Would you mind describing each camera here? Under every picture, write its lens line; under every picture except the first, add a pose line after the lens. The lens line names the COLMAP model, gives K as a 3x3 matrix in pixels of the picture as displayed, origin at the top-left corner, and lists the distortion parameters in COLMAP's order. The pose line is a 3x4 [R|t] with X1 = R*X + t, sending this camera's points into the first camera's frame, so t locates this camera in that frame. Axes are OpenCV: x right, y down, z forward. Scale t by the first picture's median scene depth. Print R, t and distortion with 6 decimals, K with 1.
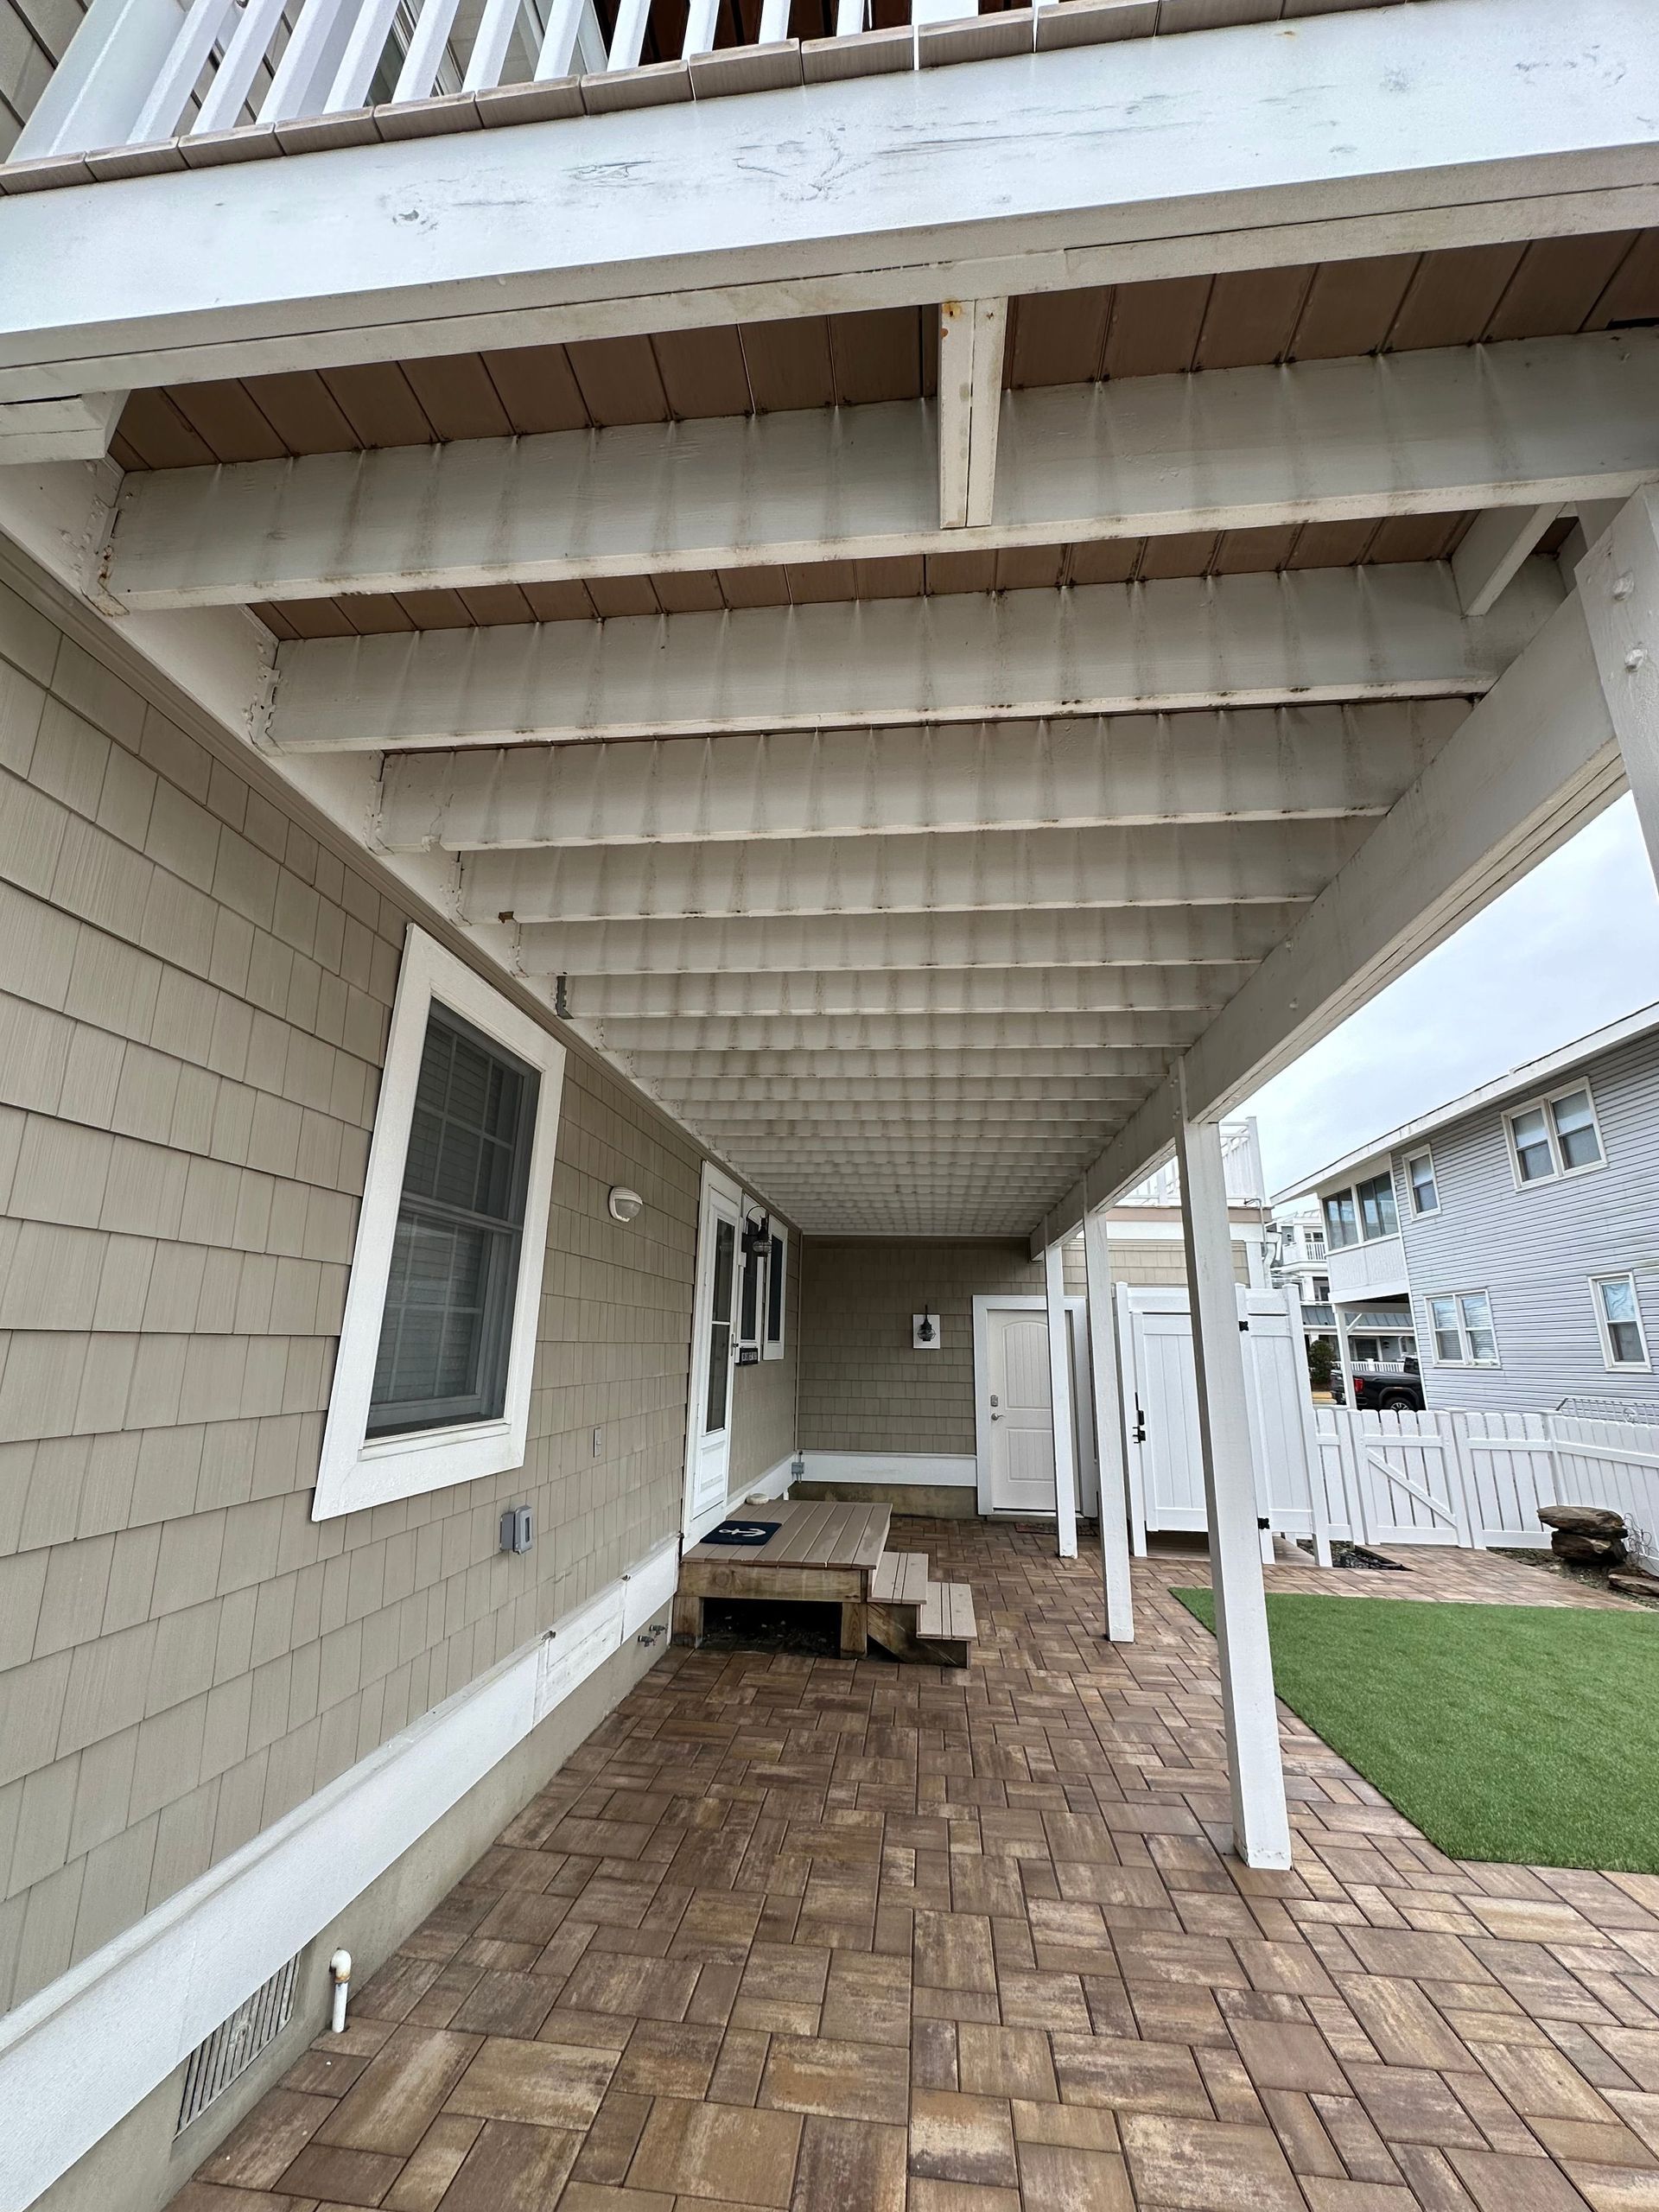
lens RADIAL K [[881.2, 0, 831.7], [0, 881.2, 1111.3], [0, 0, 1]] dist [0.002193, 0.000702]
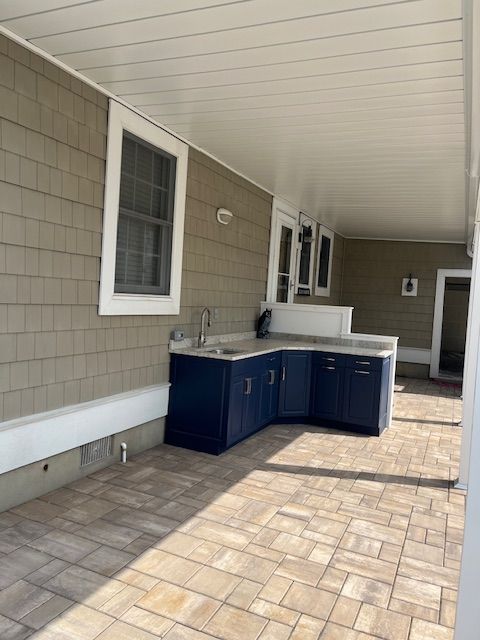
lens RADIAL K [[484.6, 0, 242.7], [0, 484.6, 312.1], [0, 0, 1]] dist [0.076858, -0.091069]
pose [[0.949861, 0.051127, -0.308463, 0.306215], [0.036588, 0.961589, 0.272045, 0.004553], [0.310524, -0.269691, 0.911505, -0.294765]]
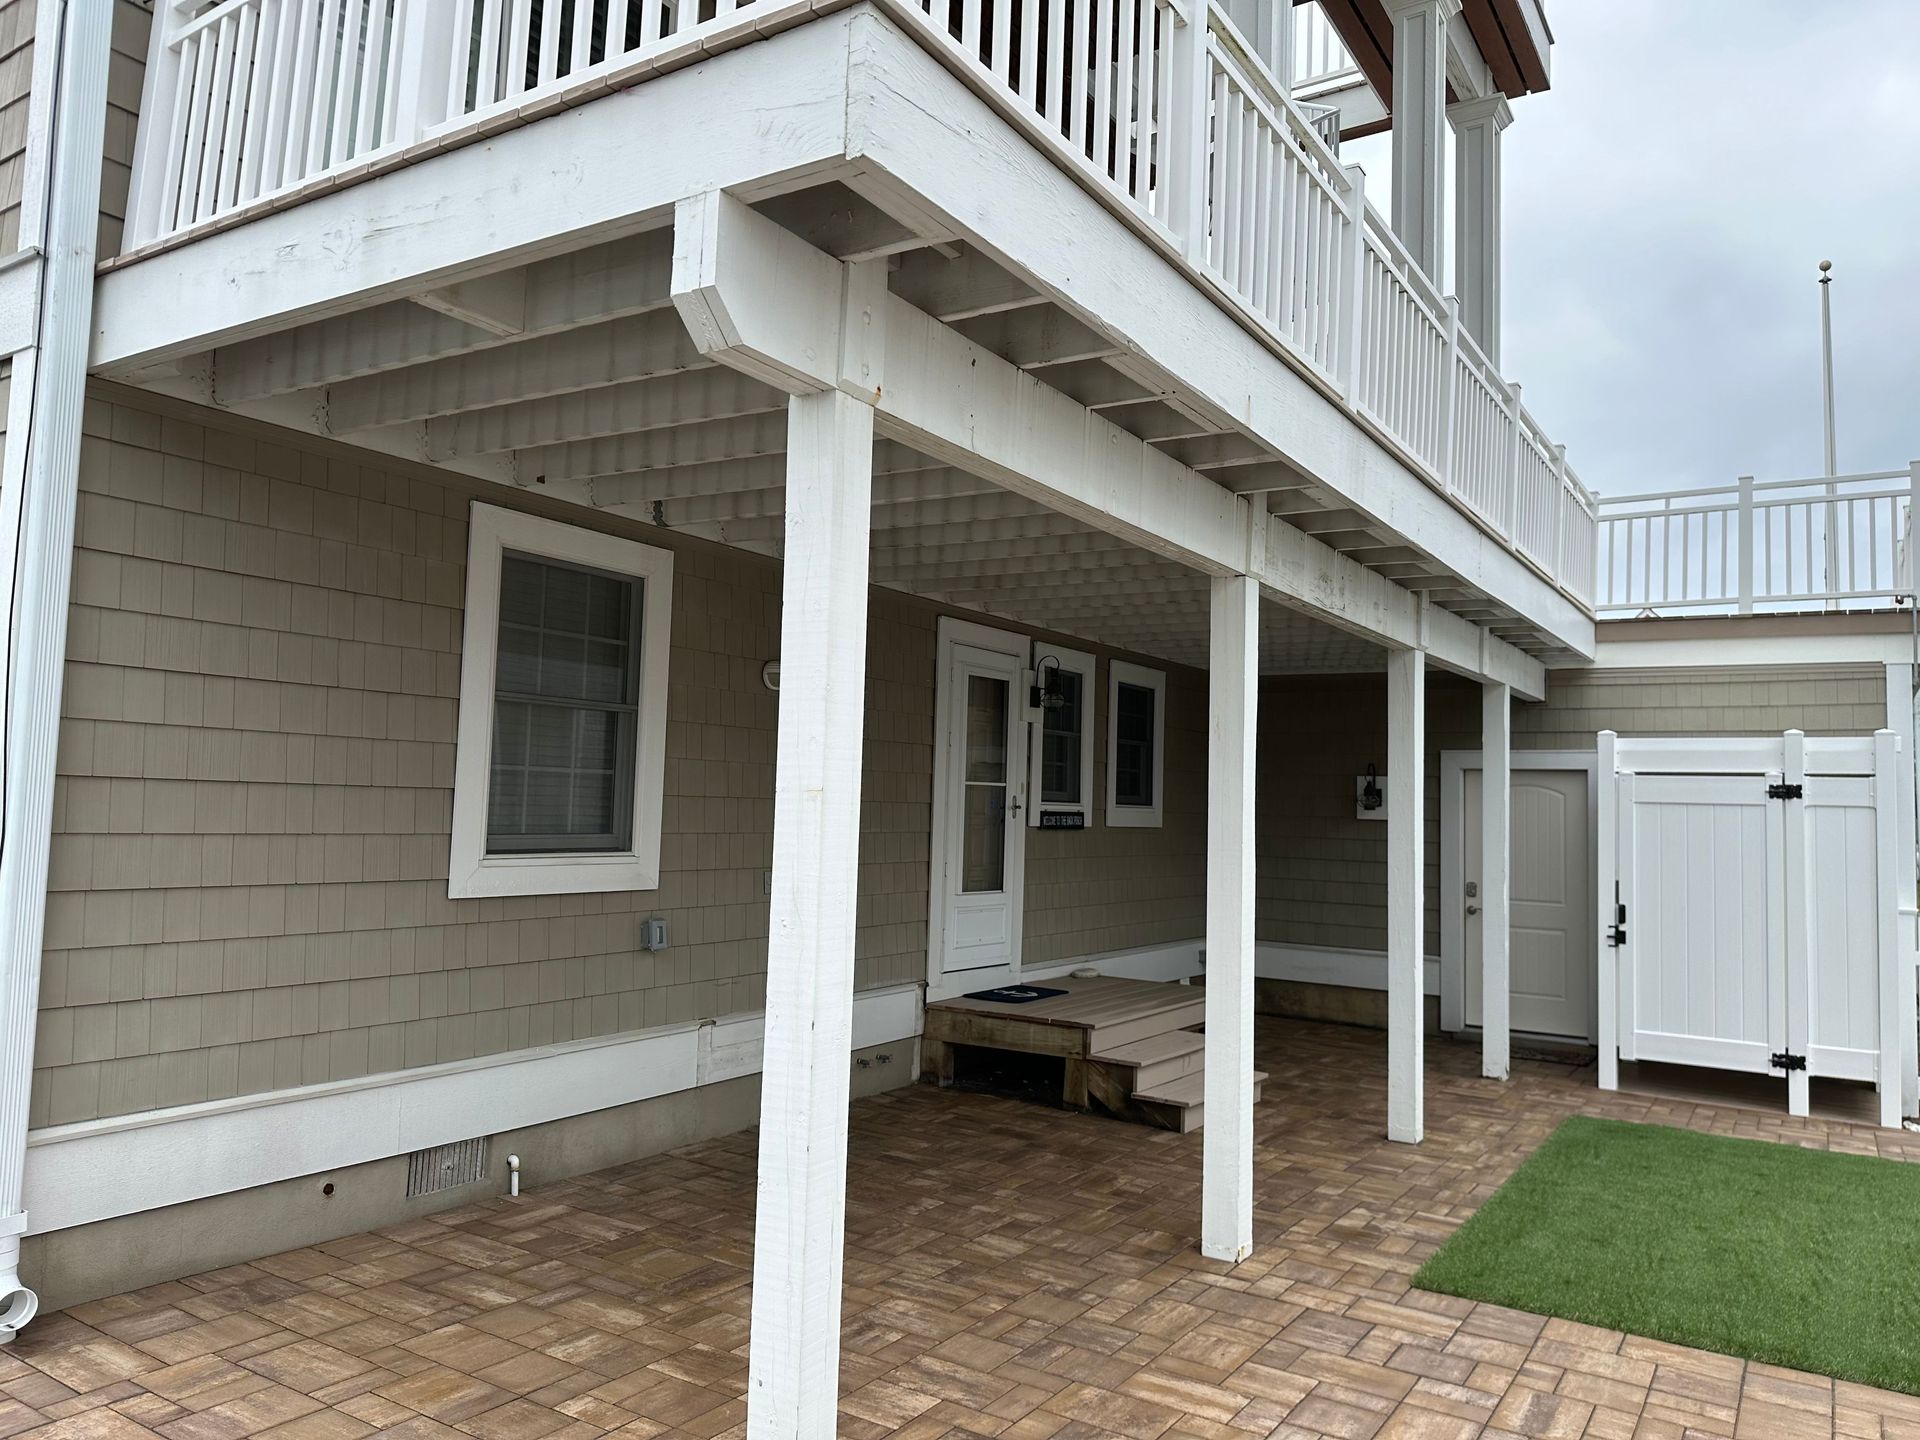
lens RADIAL K [[1335.3, 0, 965.3], [0, 1335.3, 711.8], [0, 0, 1]] dist [0.118714, -0.176369]
pose [[0.896308, -0.021753, -0.442899, 1.010162], [0.100116, 0.982934, 0.154330, -0.122113], [0.431983, -0.182668, 0.883189, -0.540972]]
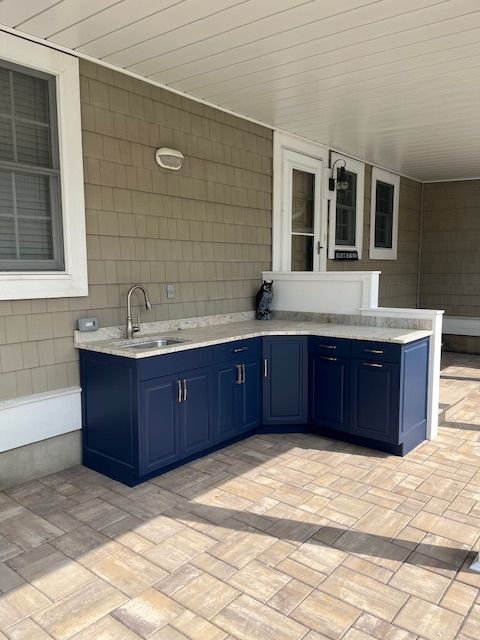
lens RADIAL K [[484.8, 0, 240.0], [0, 484.8, 320.0], [0, 0, 1]] dist [0.088462, -0.119790]
pose [[0.838268, 0.039129, -0.543852, 0.577725], [0.157683, 0.937407, 0.310489, 0.180090], [0.521960, -0.346030, 0.779629, 0.329218]]
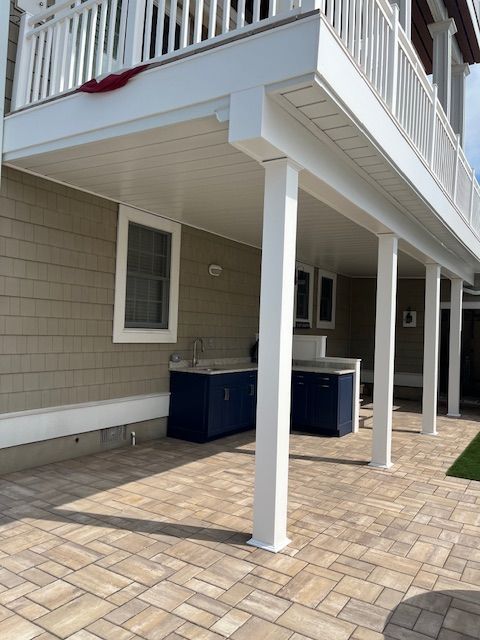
lens RADIAL K [[484.8, 0, 240.0], [0, 484.8, 320.0], [0, 0, 1]] dist [0.088462, -0.119790]
pose [[0.898743, 0.006315, -0.438430, 0.847335], [0.092621, 0.974600, 0.203904, -0.089393], [0.428581, -0.223865, 0.875330, -0.702905]]
